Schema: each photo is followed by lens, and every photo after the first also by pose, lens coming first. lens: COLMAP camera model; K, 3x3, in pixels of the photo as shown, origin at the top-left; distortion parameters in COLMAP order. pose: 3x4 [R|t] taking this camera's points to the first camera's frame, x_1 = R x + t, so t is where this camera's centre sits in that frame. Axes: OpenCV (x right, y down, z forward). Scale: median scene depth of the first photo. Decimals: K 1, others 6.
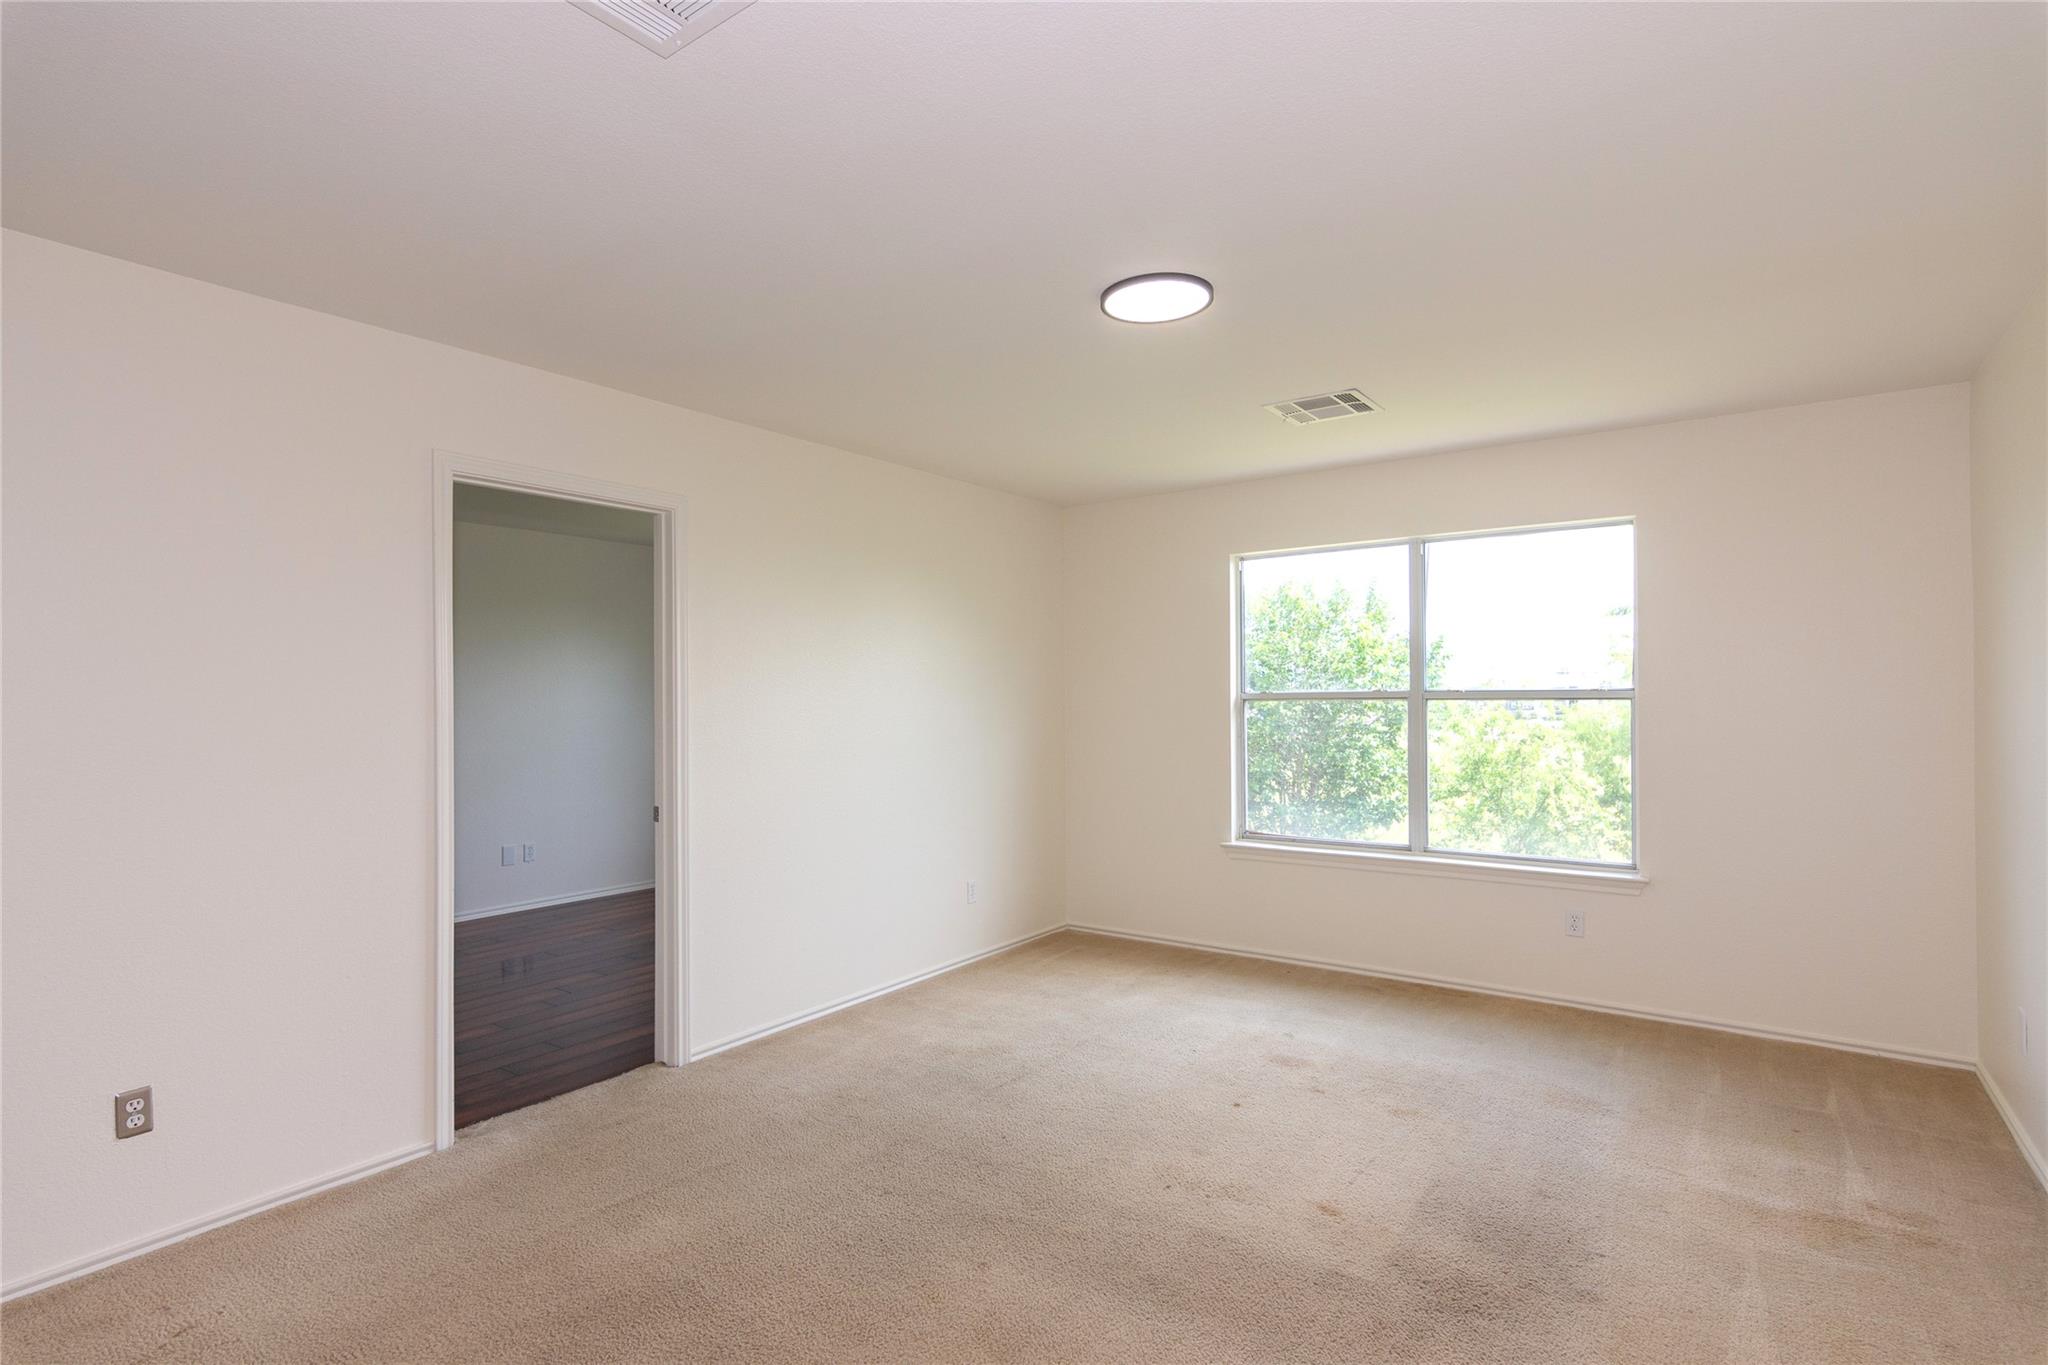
lens RADIAL K [[999.4, 0, 1015.7], [0, 999.4, 695.2], [0, 0, 1]] dist [0.001548, 0.001593]
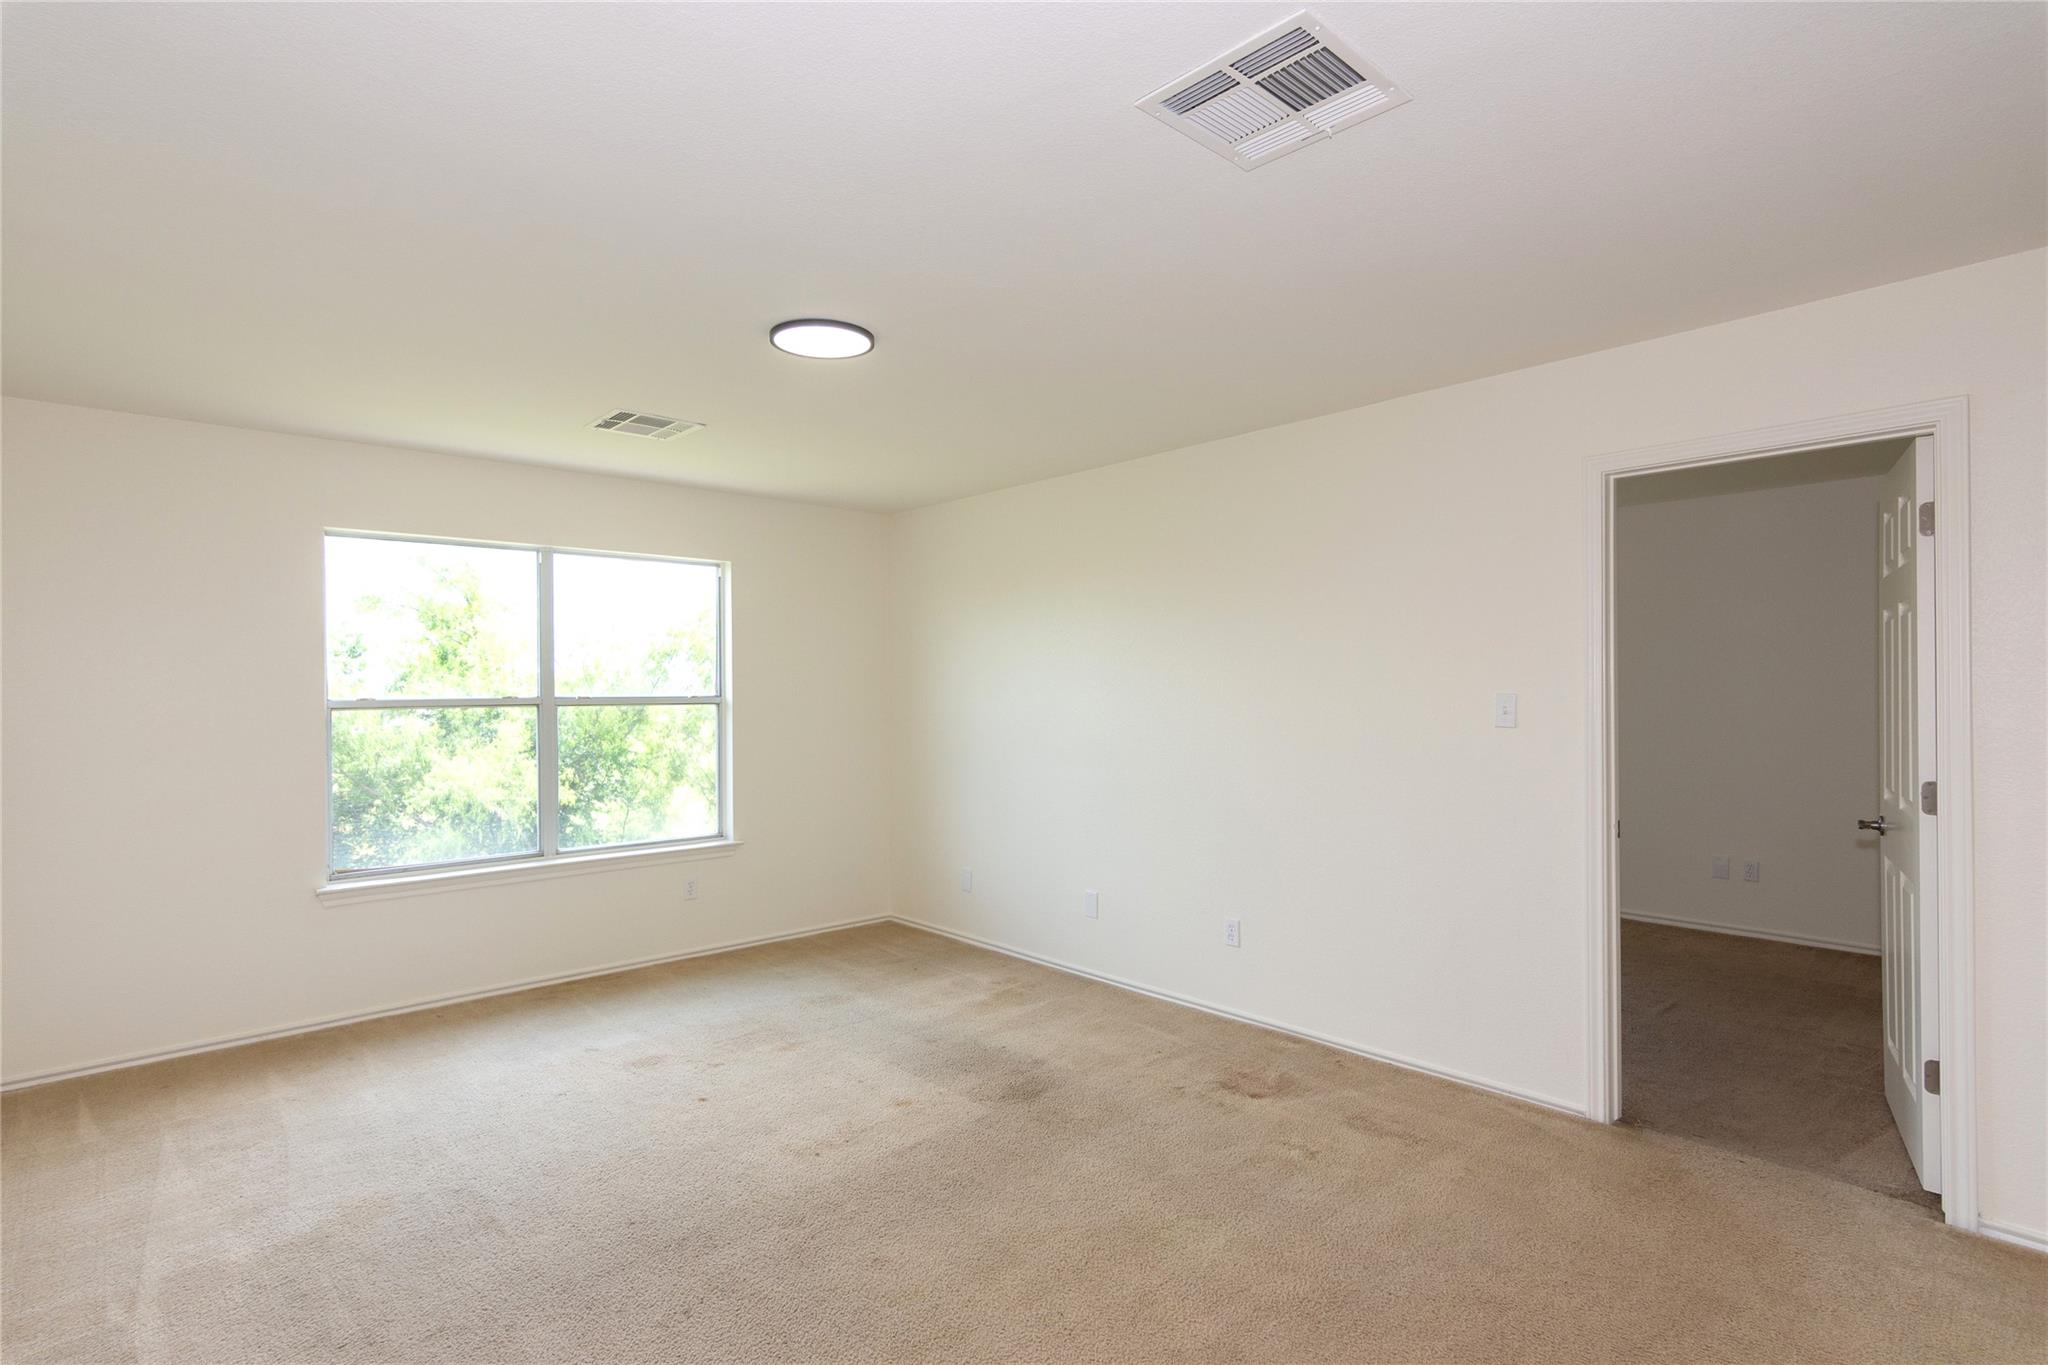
lens RADIAL K [[999.4, 0, 1015.6], [0, 999.4, 682.1], [0, 0, 1]] dist [0.001548, 0.001593]
pose [[0.219492, 0.014276, 0.975510, -0.556126], [0.009922, 0.999809, -0.016865, 0.002577], [-0.975564, 0.013381, 0.219308, 0.356475]]
